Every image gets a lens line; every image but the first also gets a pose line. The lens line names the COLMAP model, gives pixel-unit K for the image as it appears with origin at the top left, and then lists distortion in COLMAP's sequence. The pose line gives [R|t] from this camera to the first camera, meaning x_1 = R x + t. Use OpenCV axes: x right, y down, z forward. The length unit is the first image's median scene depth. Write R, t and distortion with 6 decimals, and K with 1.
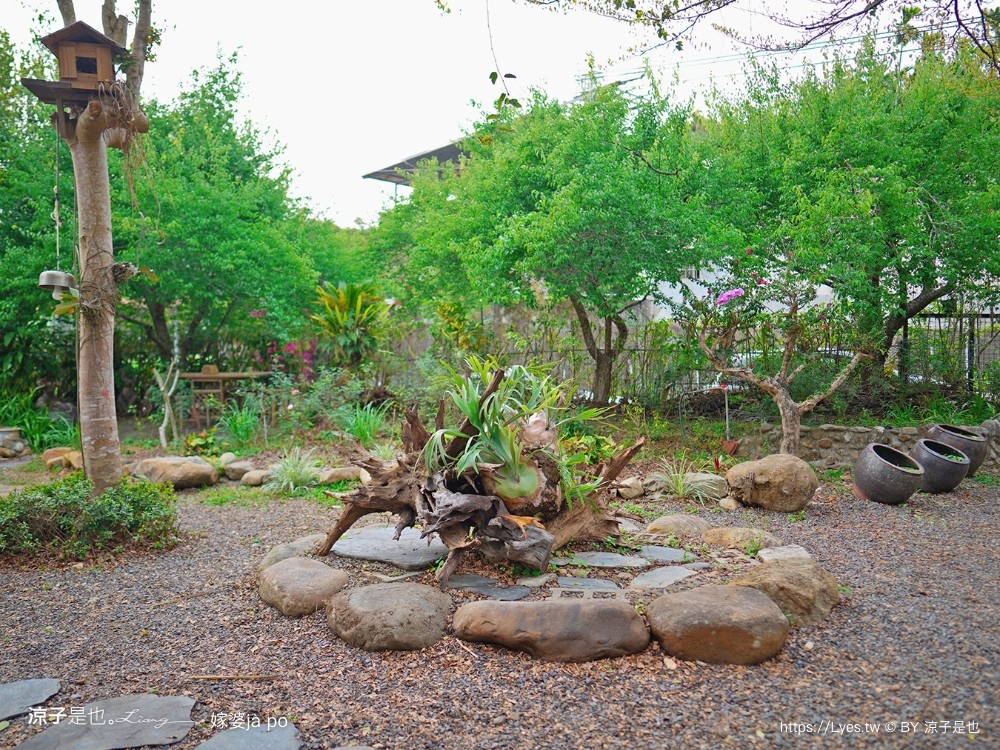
lens RADIAL K [[1208.1, 0, 500.0], [0, 1208.1, 375.0], [0, 0, 1]] dist [-0.017057, -0.003293]
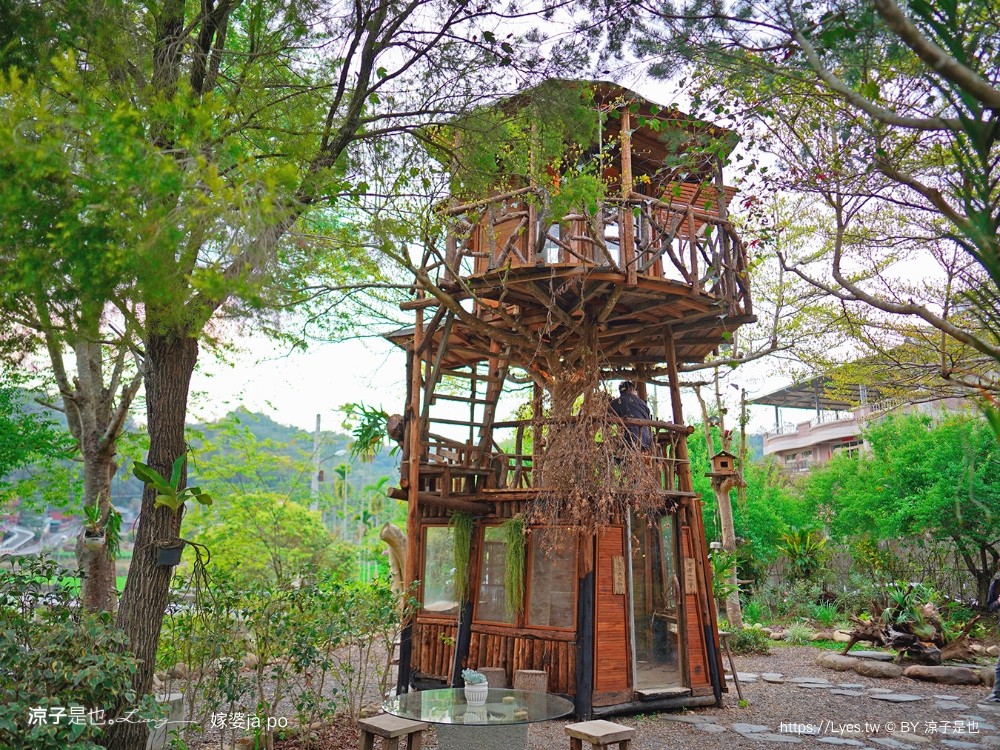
lens RADIAL K [[726.9, 0, 500.4], [0, 726.9, 368.5], [0, 0, 1]] dist [-0.009840, 0.001723]
pose [[0.881558, -0.106690, -0.459861, -0.009156], [-0.026342, 0.961491, -0.273570, -0.002494], [0.471339, 0.253282, 0.844800, -0.699345]]
